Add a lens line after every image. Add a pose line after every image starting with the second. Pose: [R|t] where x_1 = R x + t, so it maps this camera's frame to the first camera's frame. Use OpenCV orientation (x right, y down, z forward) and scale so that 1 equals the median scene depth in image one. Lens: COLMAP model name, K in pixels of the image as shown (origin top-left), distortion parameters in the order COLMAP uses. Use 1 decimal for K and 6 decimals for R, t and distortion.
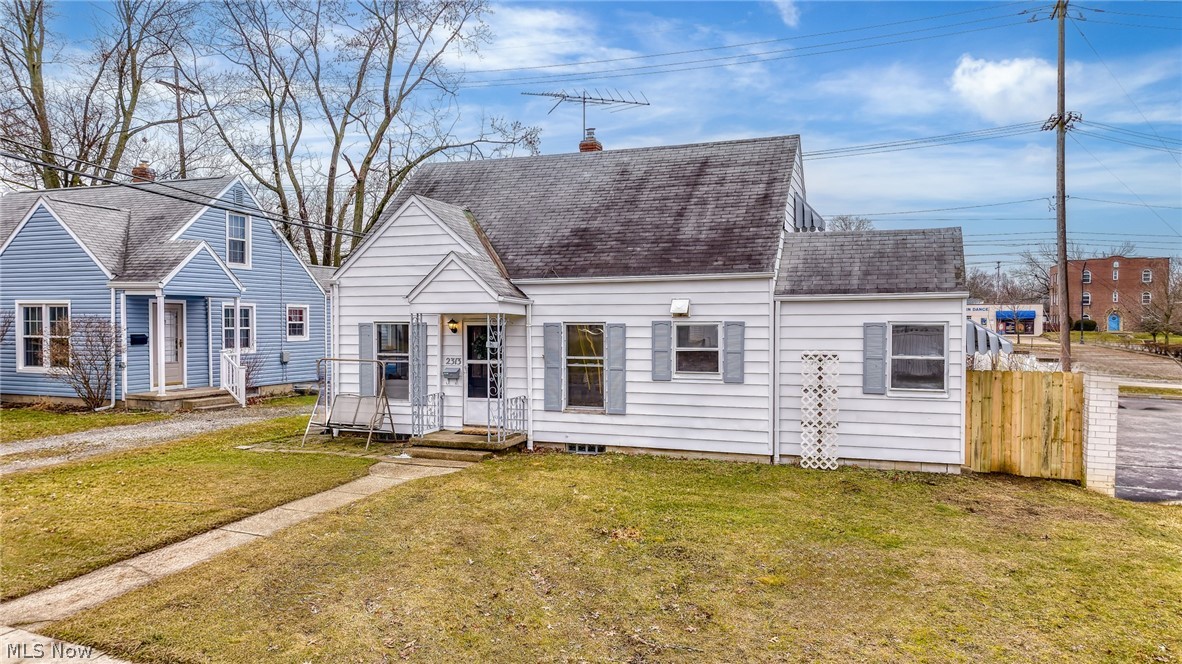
lens RADIAL K [[828.1, 0, 596.2], [0, 828.1, 337.7], [0, 0, 1]] dist [0.004699, -0.009056]
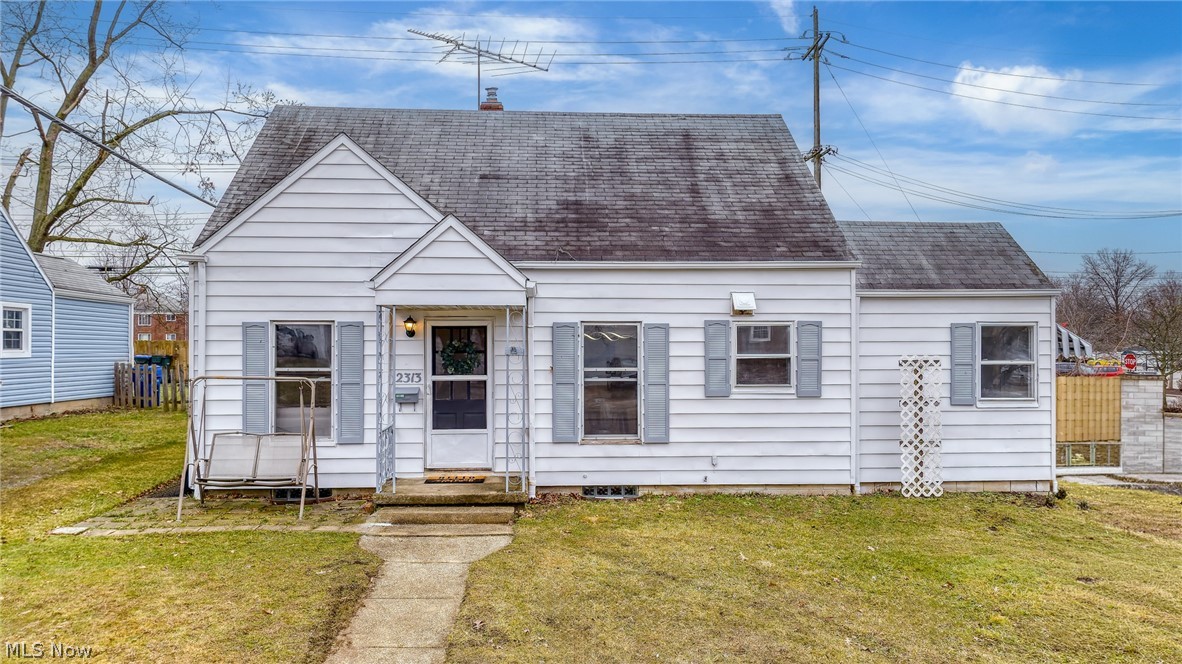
lens RADIAL K [[828.1, 0, 596.2], [0, 828.1, 337.7], [0, 0, 1]] dist [0.004699, -0.009056]
pose [[0.913257, 0.004528, 0.407358, -0.336167], [0.007768, 0.999563, -0.028526, 0.017207], [-0.407309, 0.029216, 0.912823, 0.329479]]
